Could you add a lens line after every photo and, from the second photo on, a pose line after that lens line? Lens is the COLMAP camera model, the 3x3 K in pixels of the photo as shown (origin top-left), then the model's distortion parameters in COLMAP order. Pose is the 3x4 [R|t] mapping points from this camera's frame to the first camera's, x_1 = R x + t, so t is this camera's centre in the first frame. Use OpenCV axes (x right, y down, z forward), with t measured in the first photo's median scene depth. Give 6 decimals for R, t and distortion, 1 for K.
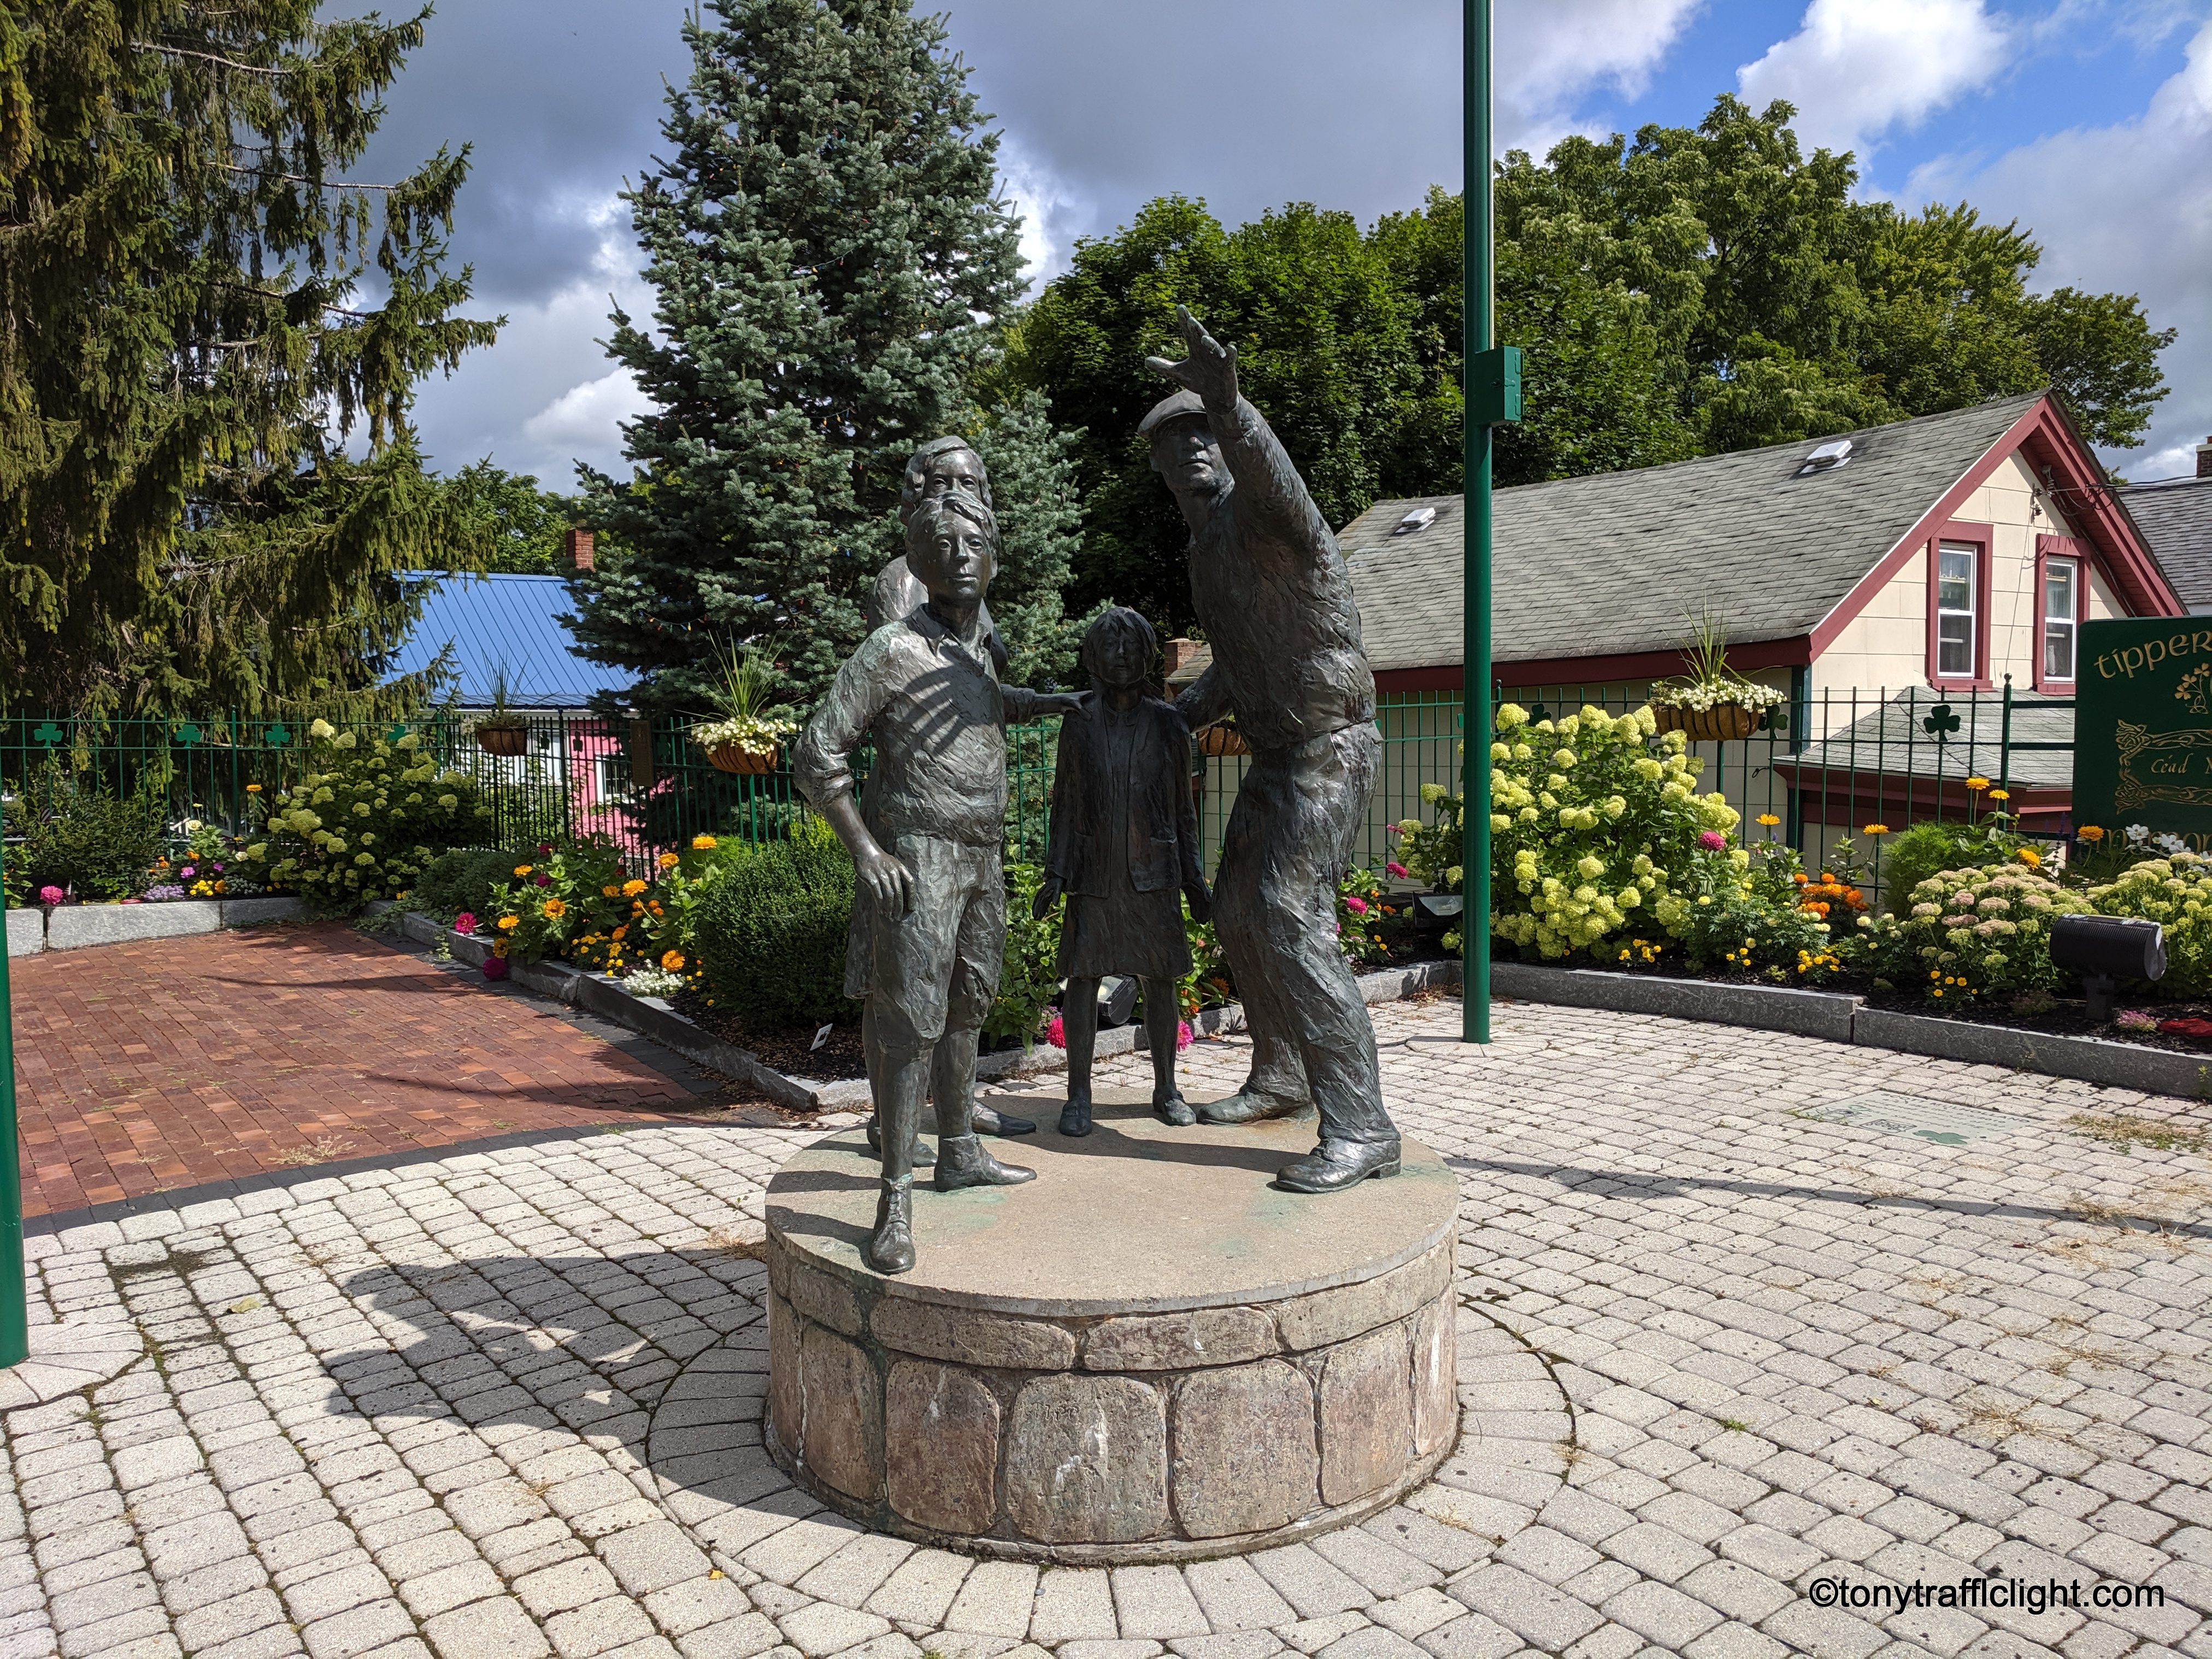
lens RADIAL K [[1717.1, 0, 1106.0], [0, 1717.1, 829.5], [0, 0, 1]] dist [-0.001927, 0.000691]
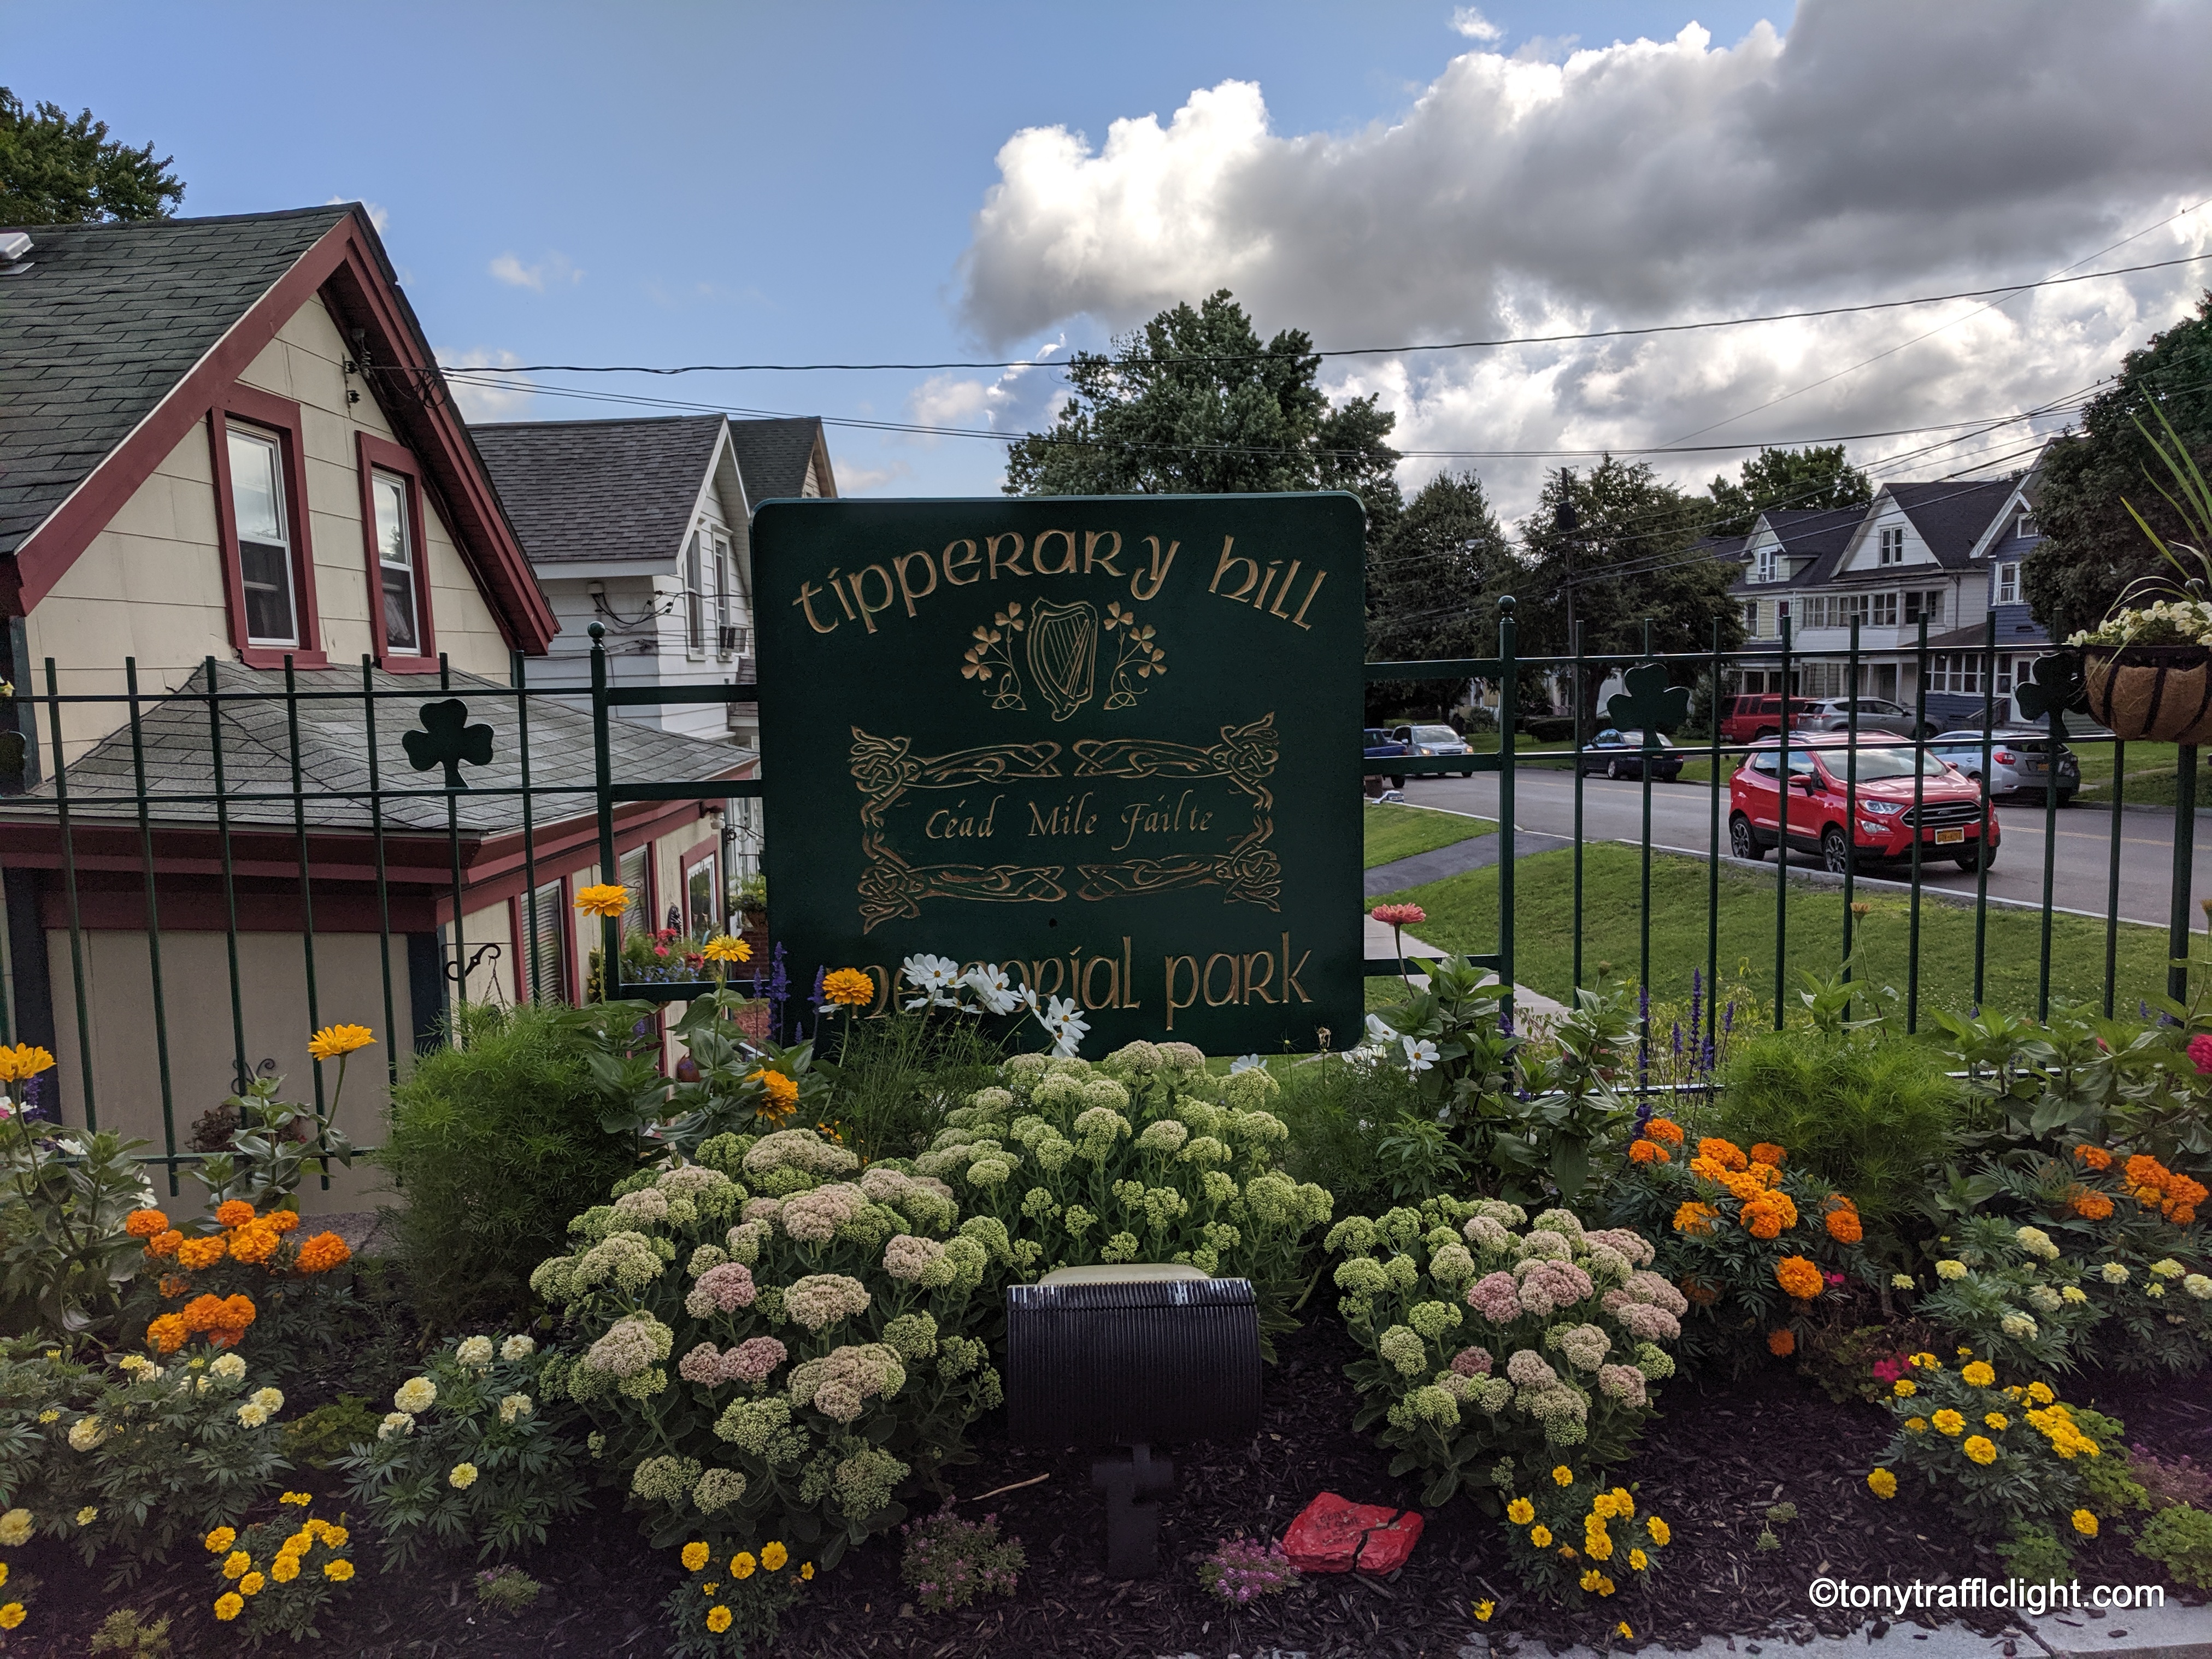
lens RADIAL K [[1681.4, 0, 1106.0], [0, 1681.4, 829.5], [0, 0, 1]] dist [-0.000379, 0.001180]
pose [[0.547850, -0.087893, 0.831946, 0.173162], [0.076949, 0.995544, 0.054504, -0.037848], [-0.833030, 0.034157, 0.552173, 0.474520]]
